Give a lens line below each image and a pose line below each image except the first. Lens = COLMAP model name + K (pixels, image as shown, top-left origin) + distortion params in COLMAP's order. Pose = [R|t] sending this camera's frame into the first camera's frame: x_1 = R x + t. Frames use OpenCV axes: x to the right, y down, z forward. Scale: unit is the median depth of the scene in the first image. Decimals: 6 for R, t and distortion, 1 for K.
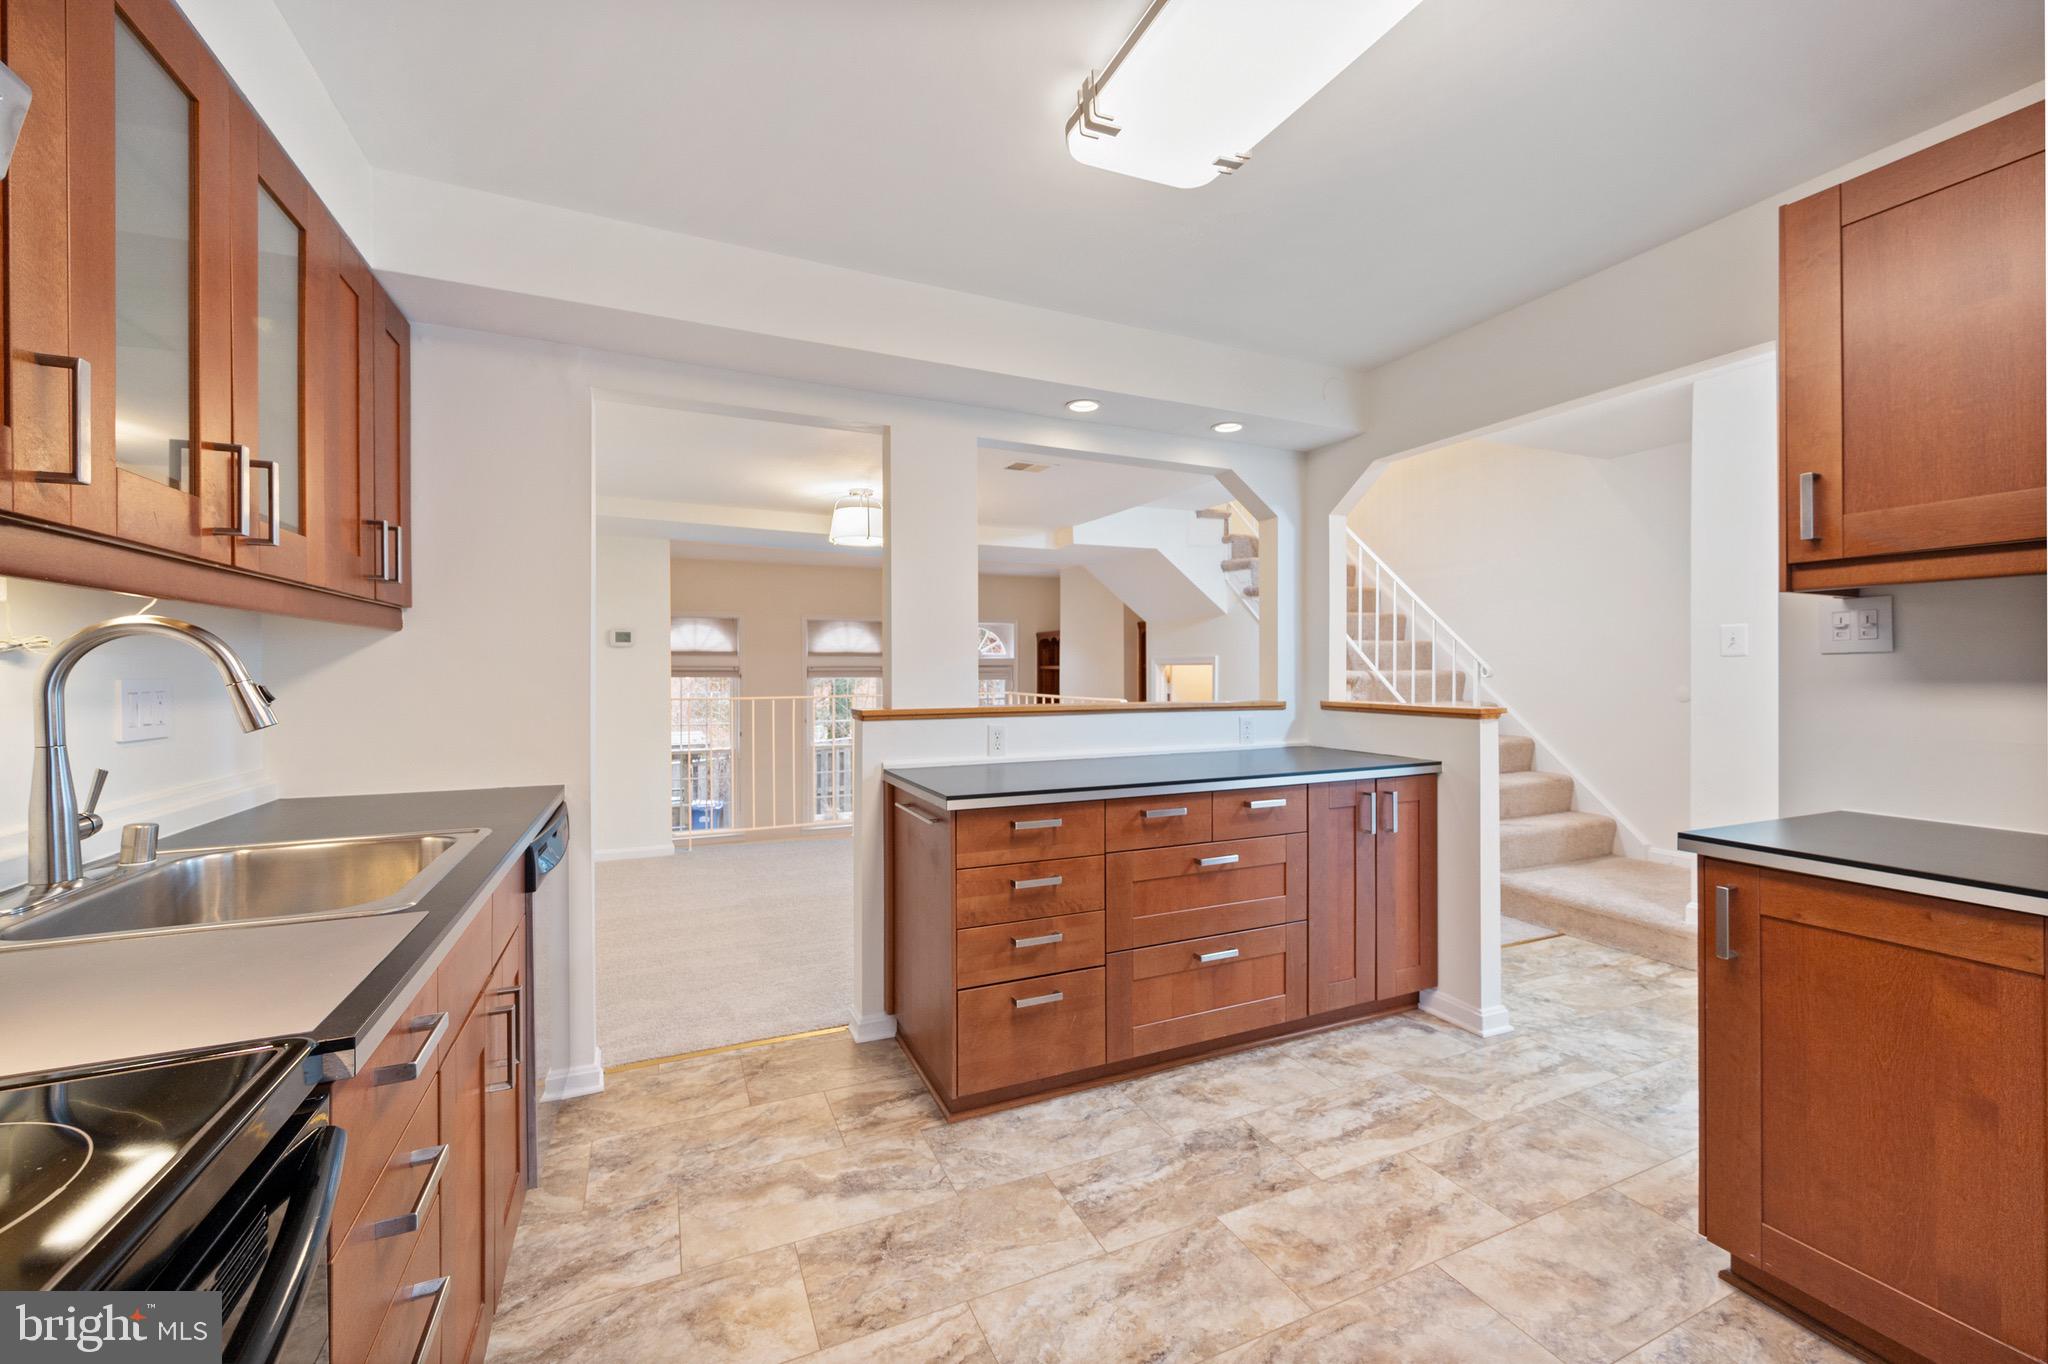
lens RADIAL K [[805.8, 0, 1017.6], [0, 805.8, 673.6], [0, 0, 1]] dist [-0.002565, -0.000347]
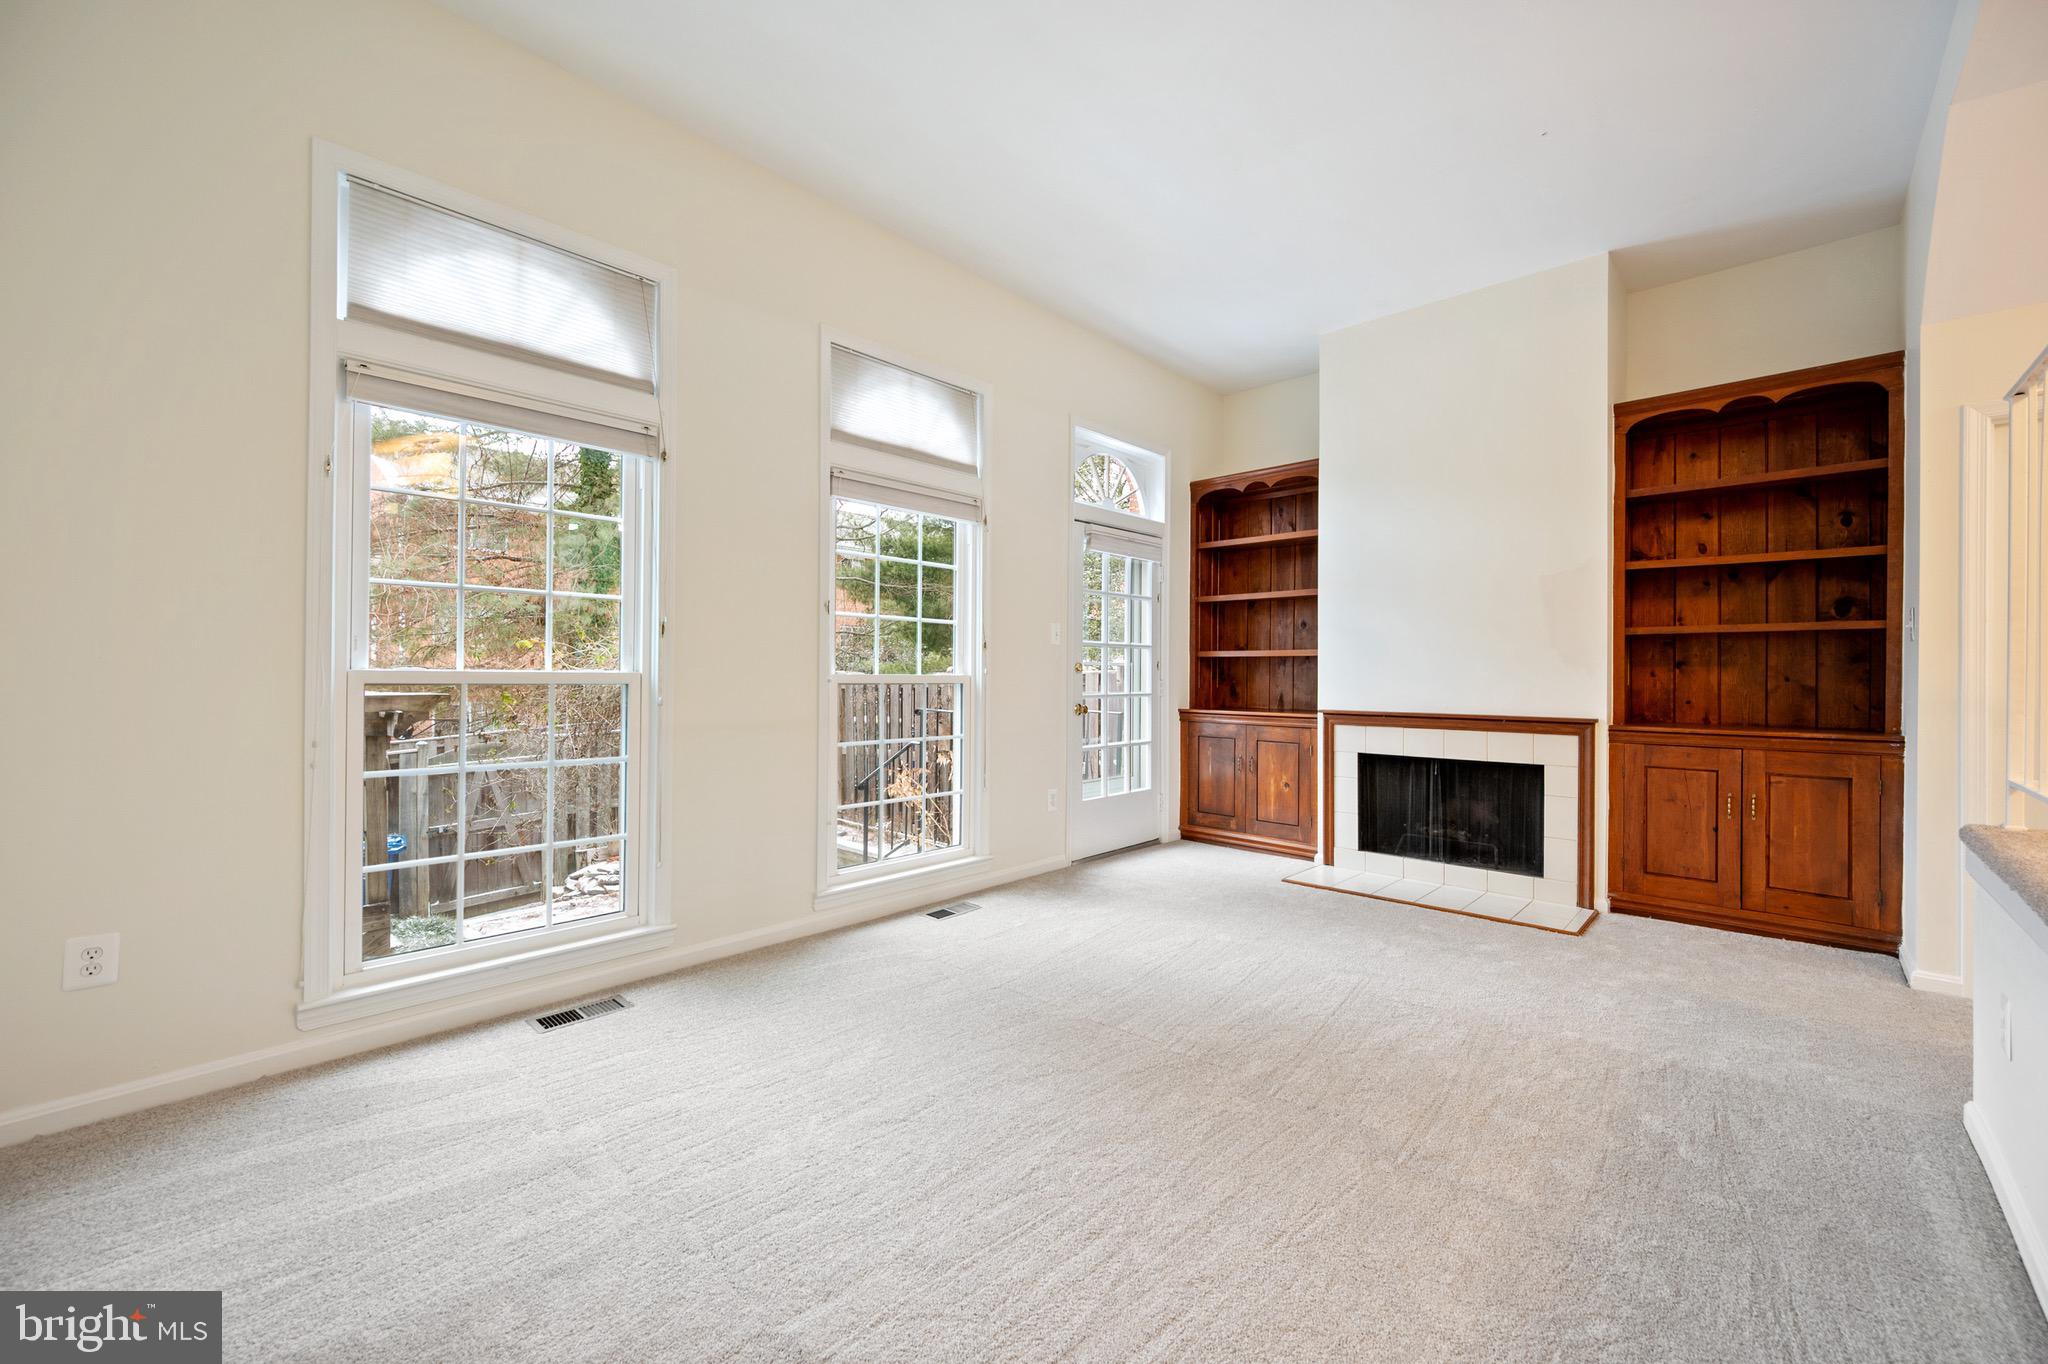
lens RADIAL K [[817.2, 0, 1034.5], [0, 817.2, 677.6], [0, 0, 1]] dist [-0.000594, -0.000271]
pose [[0.923207, 0.005252, 0.384268, -0.451661], [-0.006682, 0.999975, 0.002387, 0.128361], [-0.384246, -0.004771, 0.923219, 0.851674]]
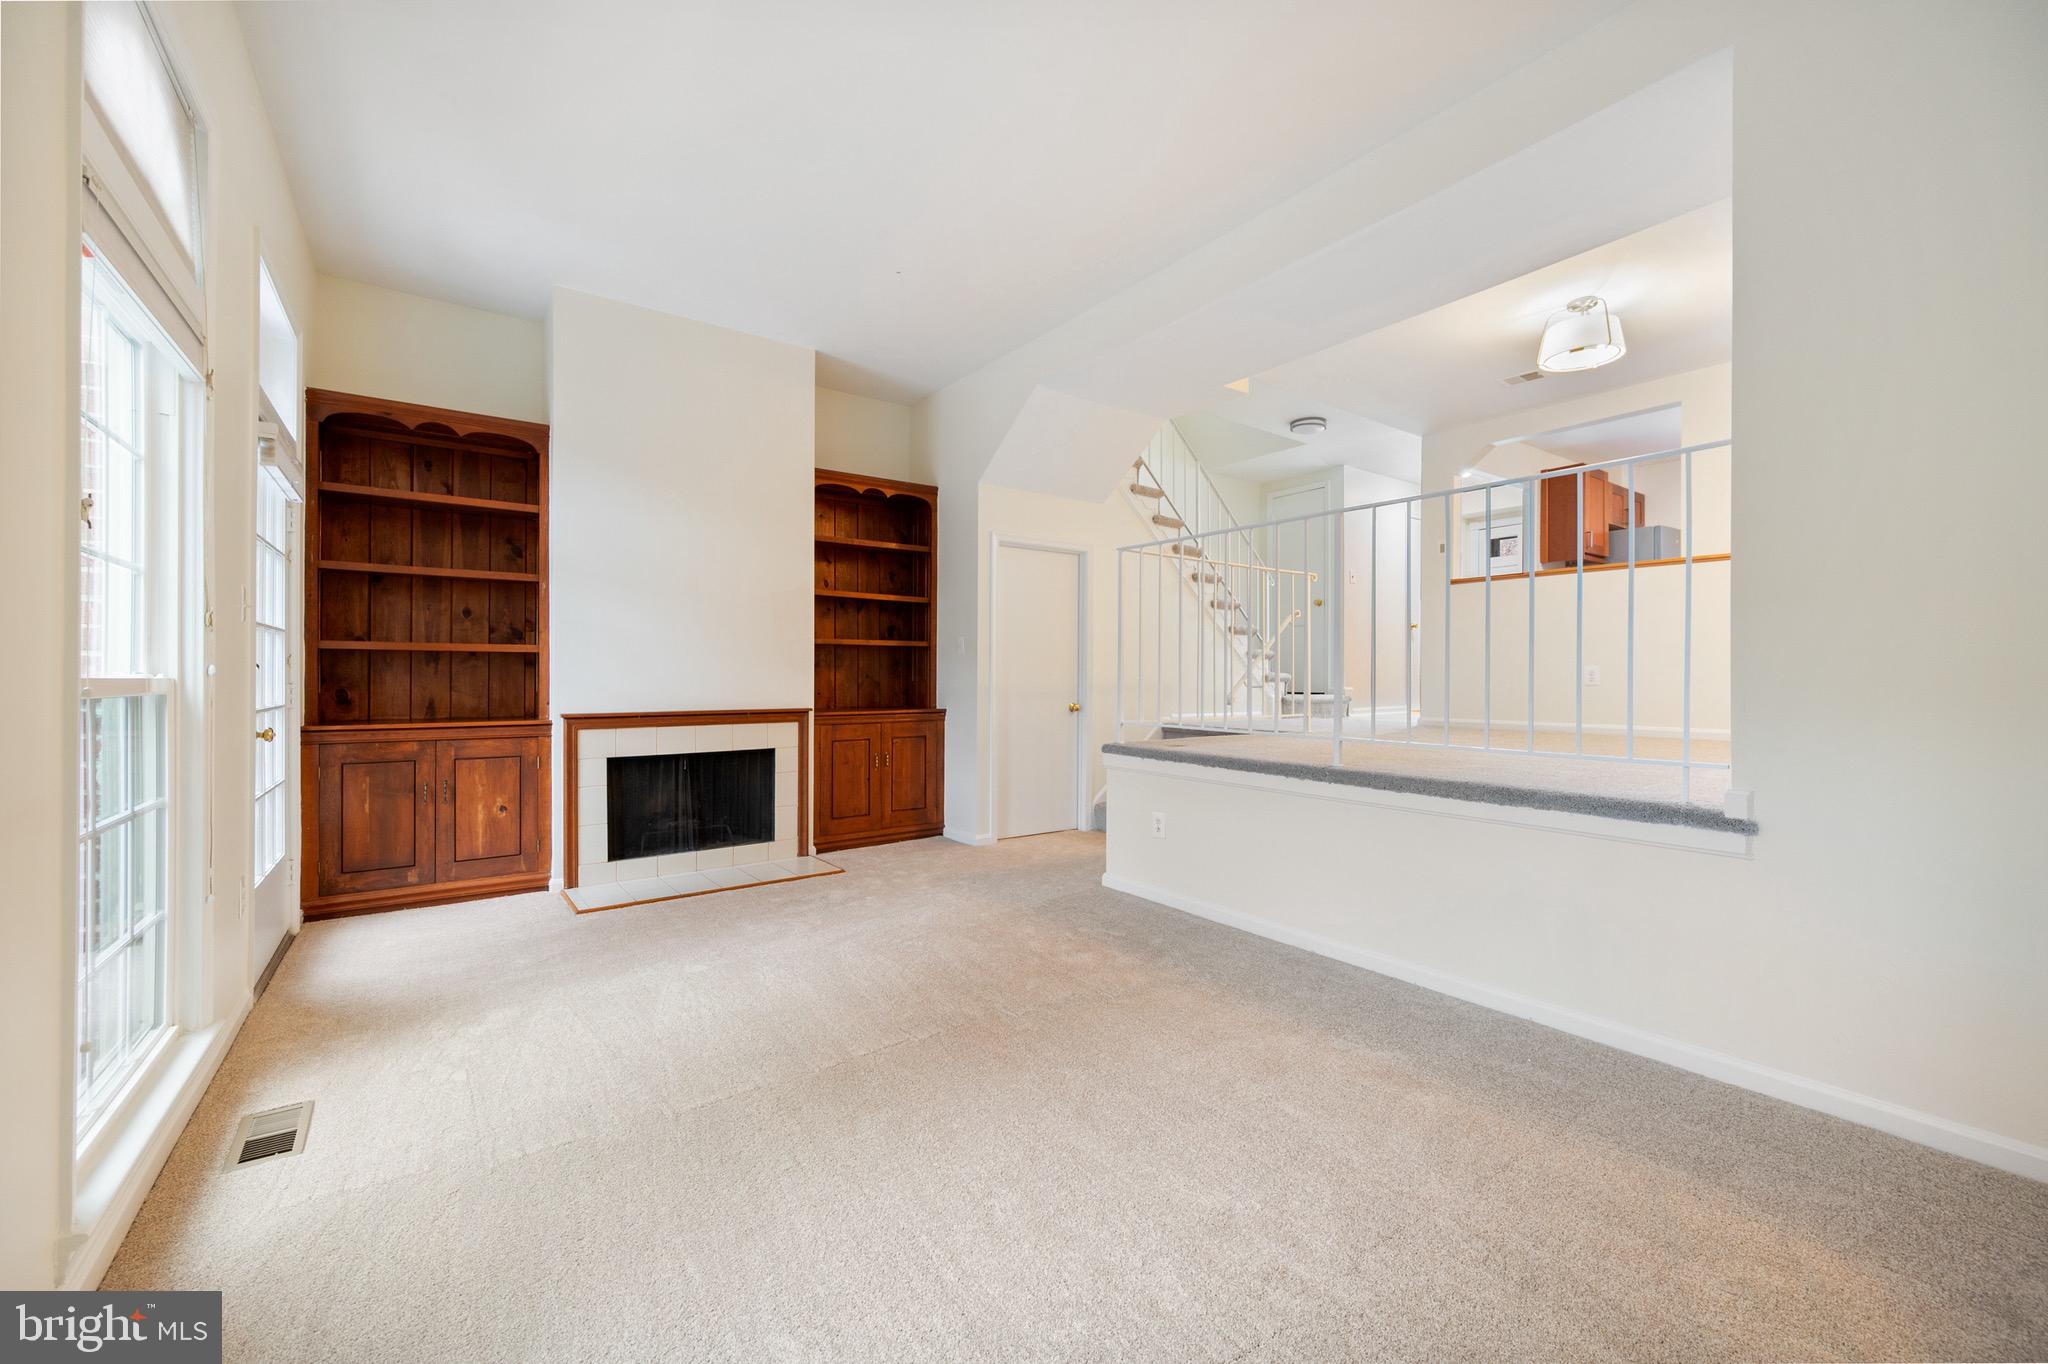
lens RADIAL K [[789.1, 0, 1036.4], [0, 789.1, 680.0], [0, 0, 1]] dist [-0.009167, -0.000166]
pose [[-0.211068, 0.000367, 0.977471, -0.618431], [0.002852, 0.999996, 0.000241, 0.131454], [-0.977467, 0.002839, -0.211068, 1.196852]]
